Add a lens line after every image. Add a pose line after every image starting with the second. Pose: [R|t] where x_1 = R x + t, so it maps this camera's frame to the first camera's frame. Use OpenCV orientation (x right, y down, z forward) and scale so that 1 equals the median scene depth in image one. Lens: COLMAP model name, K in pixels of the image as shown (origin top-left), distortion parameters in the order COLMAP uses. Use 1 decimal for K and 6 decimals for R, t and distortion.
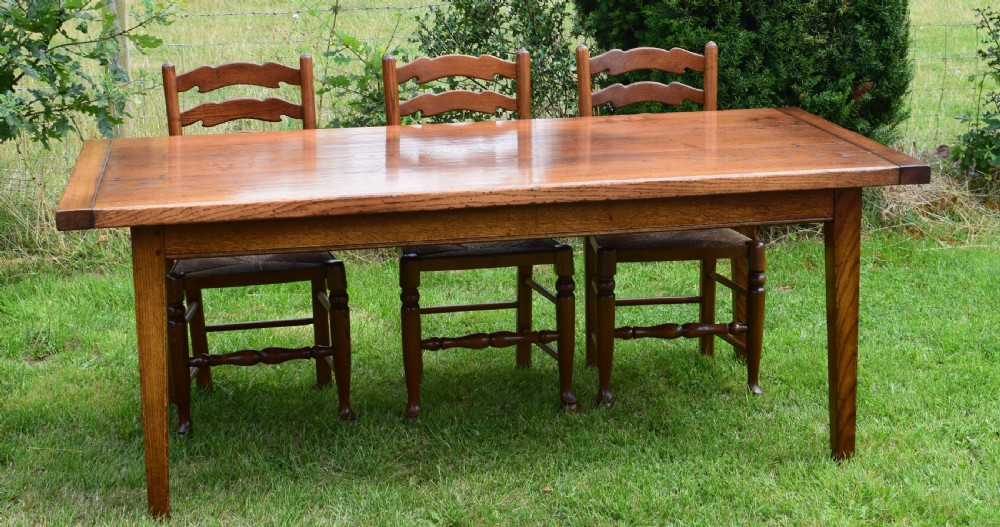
lens RADIAL K [[1716.5, 0, 500.1], [0, 1716.5, 122.2], [0, 0, 1]] dist [-0.020189, -0.128293]
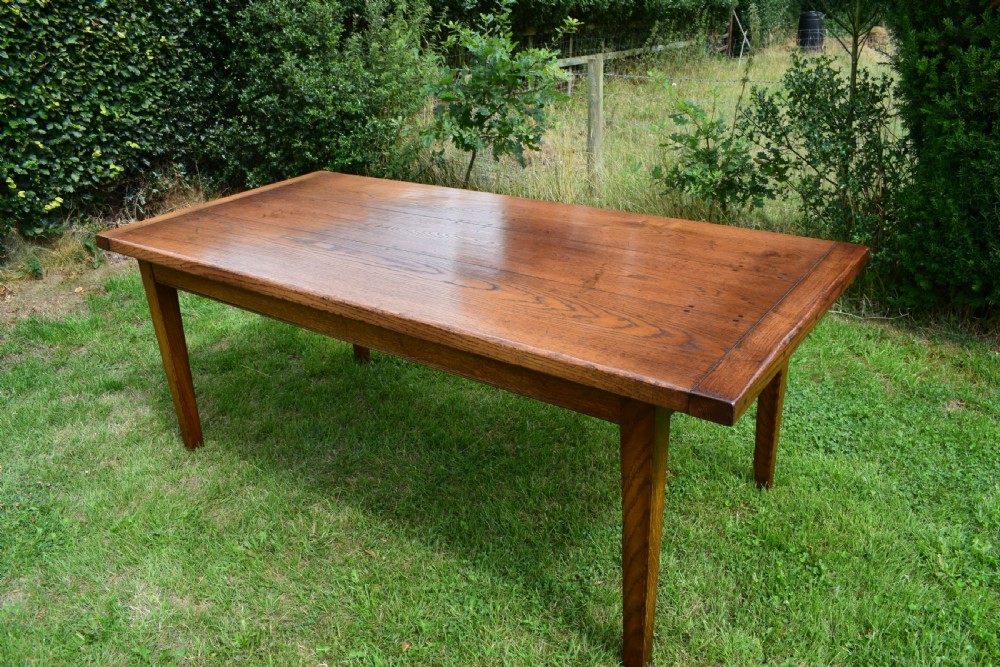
lens RADIAL K [[785.0, 0, 500.0], [0, 785.0, 333.5], [0, 0, 1]] dist [-0.096966, 0.014683]
pose [[0.694758, 0.281555, -0.661844, 0.377413], [-0.084353, 0.945742, 0.313779, -0.088143], [0.714279, -0.162172, 0.680812, 0.721511]]
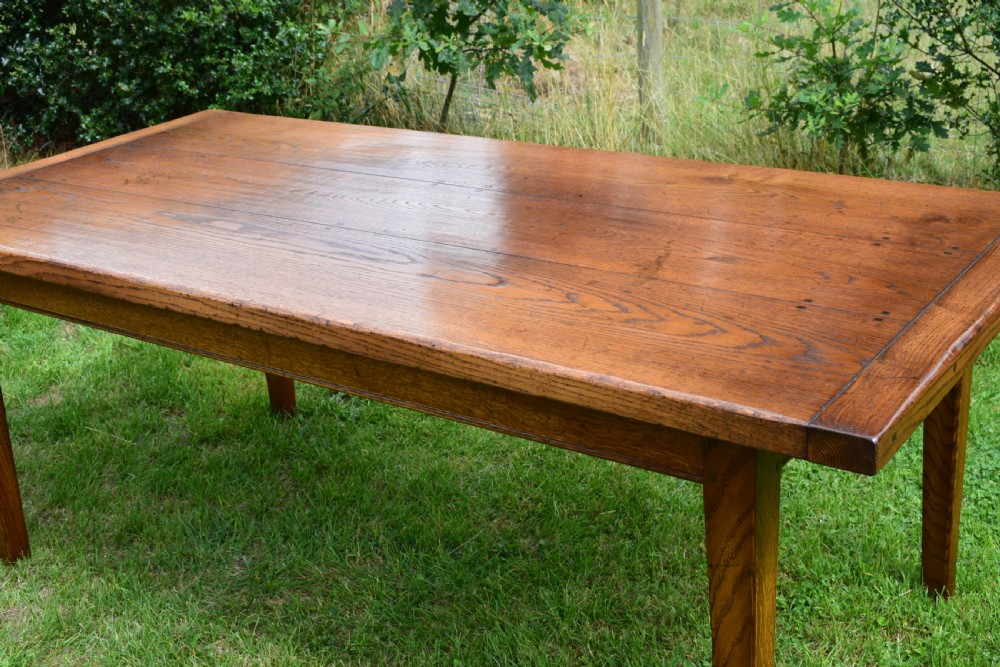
lens RADIAL K [[1323.2, 0, 500.0], [0, 1323.2, 333.5], [0, 0, 1]] dist [-0.043299, 0.014465]
pose [[0.702323, 0.239483, -0.670366, 0.399357], [-0.060264, 0.958334, 0.279220, -0.088992], [0.709303, -0.155704, 0.687492, 0.693796]]
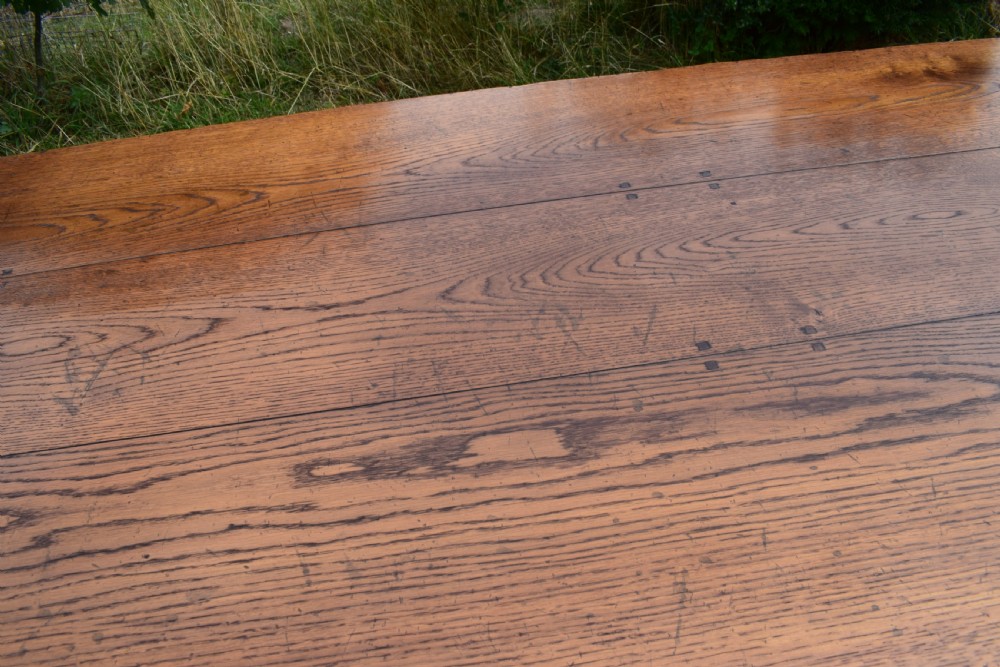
lens RADIAL K [[772.9, 0, 500.0], [0, 772.9, 333.5], [0, 0, 1]] dist [-0.095850, 0.009553]
pose [[0.998406, -0.008356, -0.055818, -0.054769], [0.038024, 0.830431, 0.555822, -0.077281], [0.041709, -0.557058, 0.829425, 0.881442]]
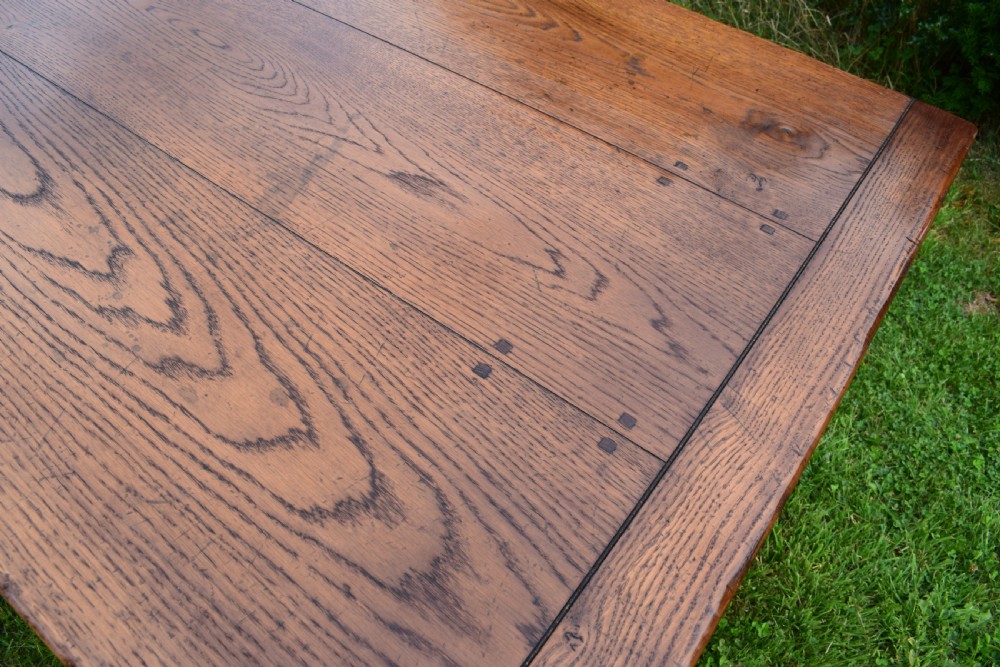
lens RADIAL K [[772.9, 0, 500.0], [0, 772.9, 333.5], [0, 0, 1]] dist [-0.095850, 0.009553]
pose [[0.689951, 0.586977, -0.423587, 0.238149], [-0.188368, 0.710613, 0.677899, -0.081448], [0.698917, -0.387926, 0.600856, 0.975729]]
